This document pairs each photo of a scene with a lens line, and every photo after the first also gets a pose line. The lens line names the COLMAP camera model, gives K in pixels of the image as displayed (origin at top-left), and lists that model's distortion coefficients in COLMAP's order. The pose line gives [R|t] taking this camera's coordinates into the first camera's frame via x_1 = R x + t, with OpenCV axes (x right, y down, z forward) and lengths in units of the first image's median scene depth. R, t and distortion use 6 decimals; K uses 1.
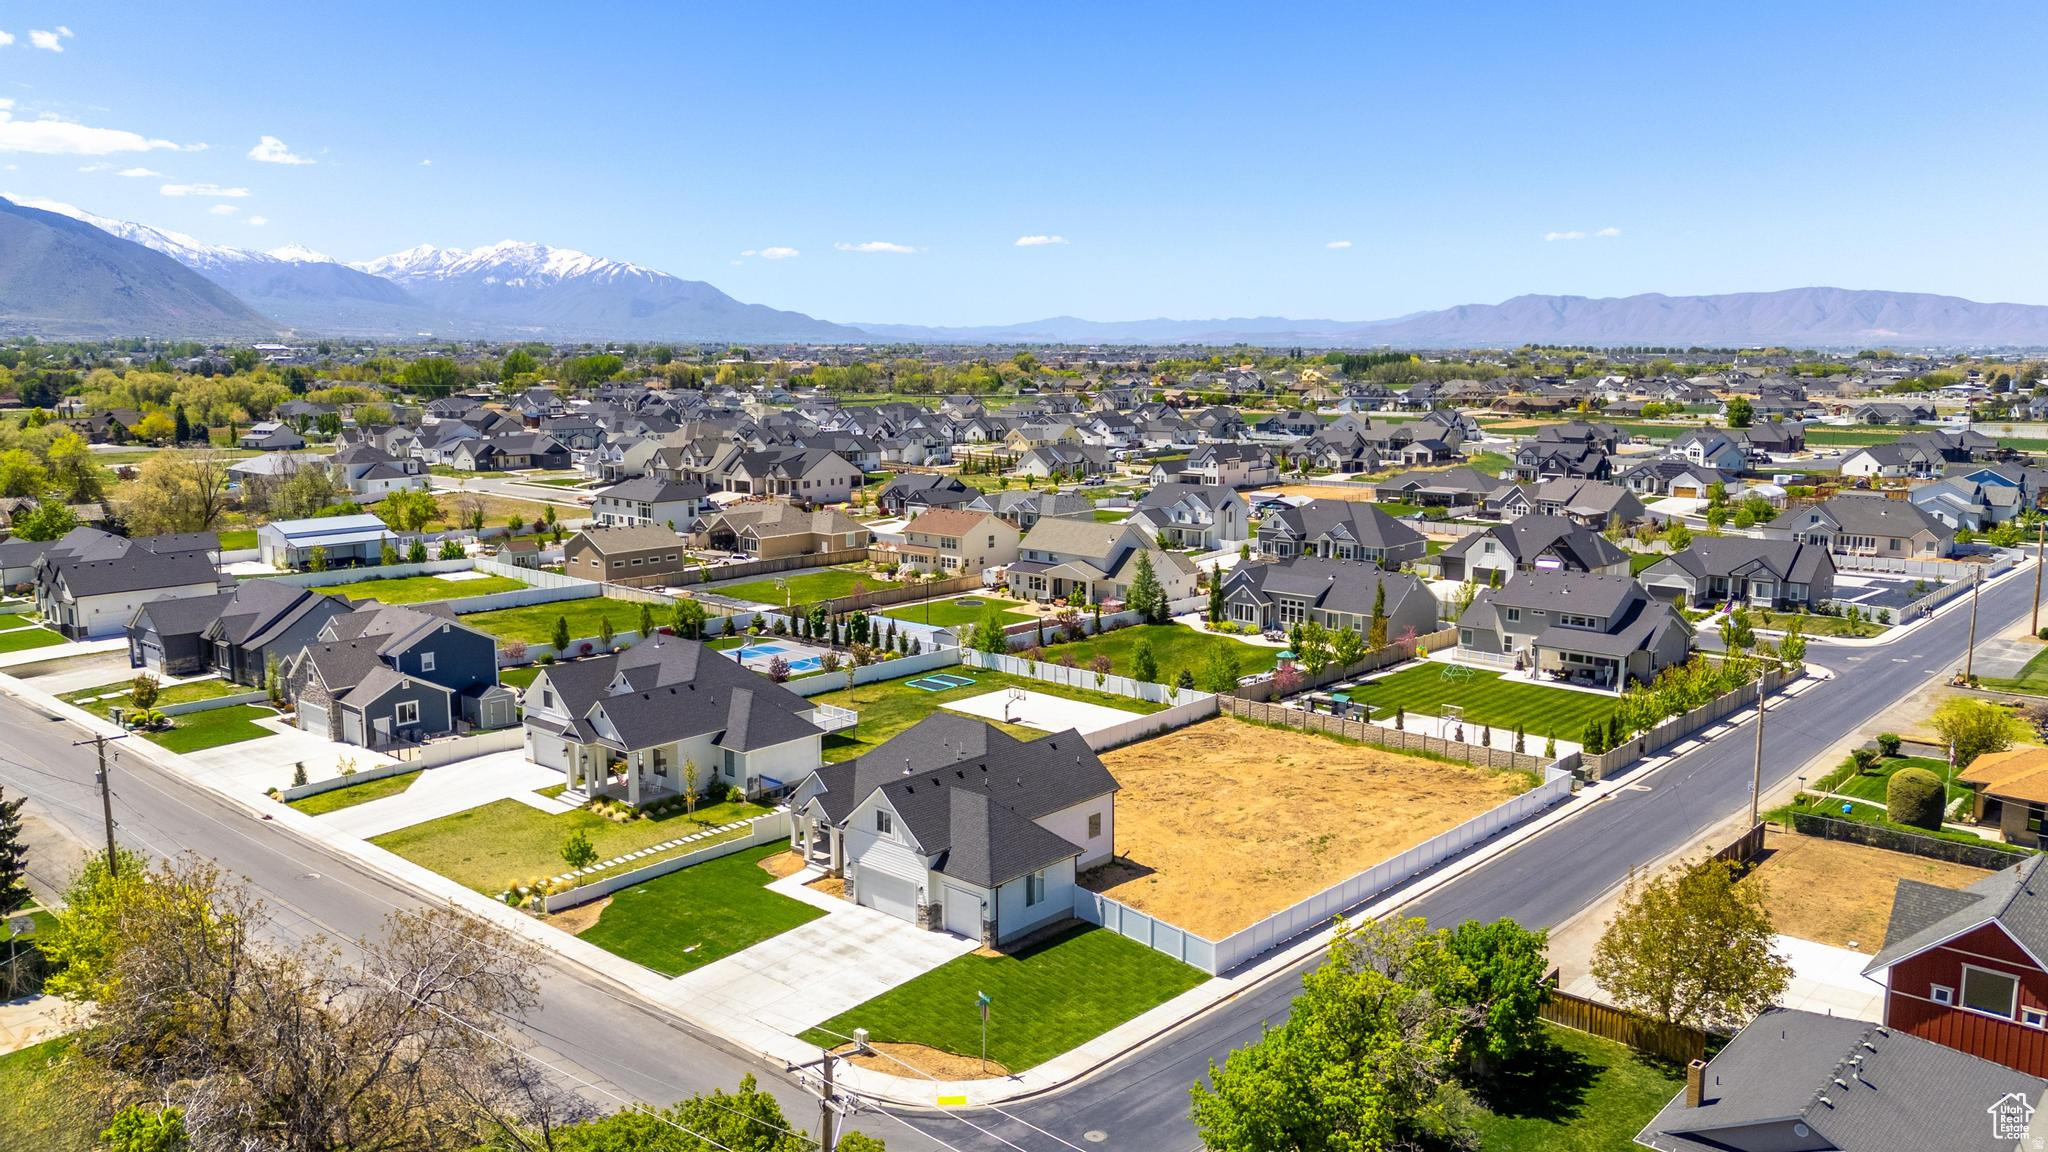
lens RADIAL K [[1506.1, 0, 1026.7], [0, 1506.1, 572.4], [0, 0, 1]] dist [0.123247, -0.179466]
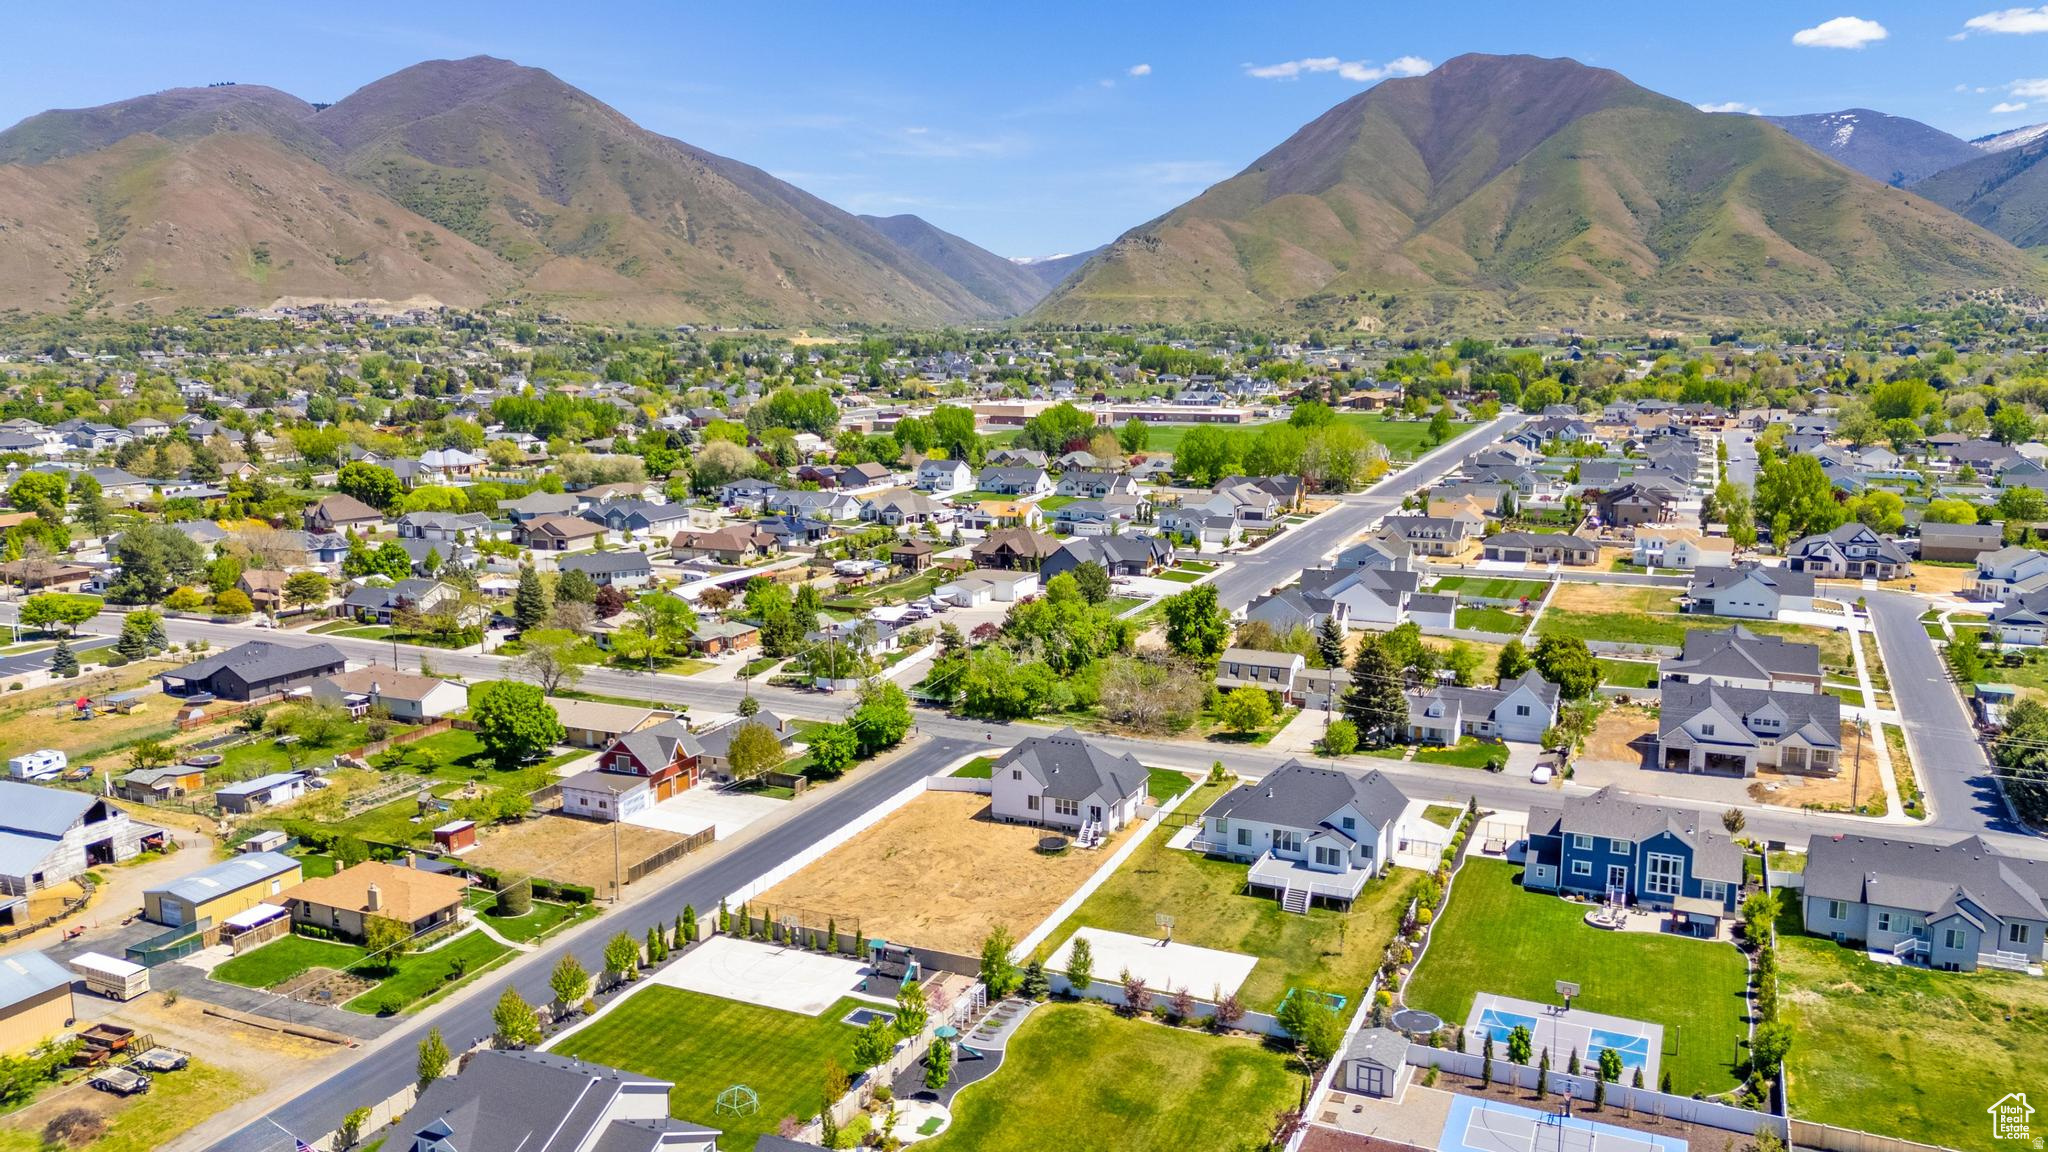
lens RADIAL K [[1502.5, 0, 1034.3], [0, 1502.5, 576.8], [0, 0, 1]] dist [0.070179, -0.063713]
pose [[-0.953053, 0.051520, -0.298388, 0.457017], [-0.045172, 0.950203, 0.308340, -0.566615], [0.299415, 0.307343, -0.903267, 2.144311]]
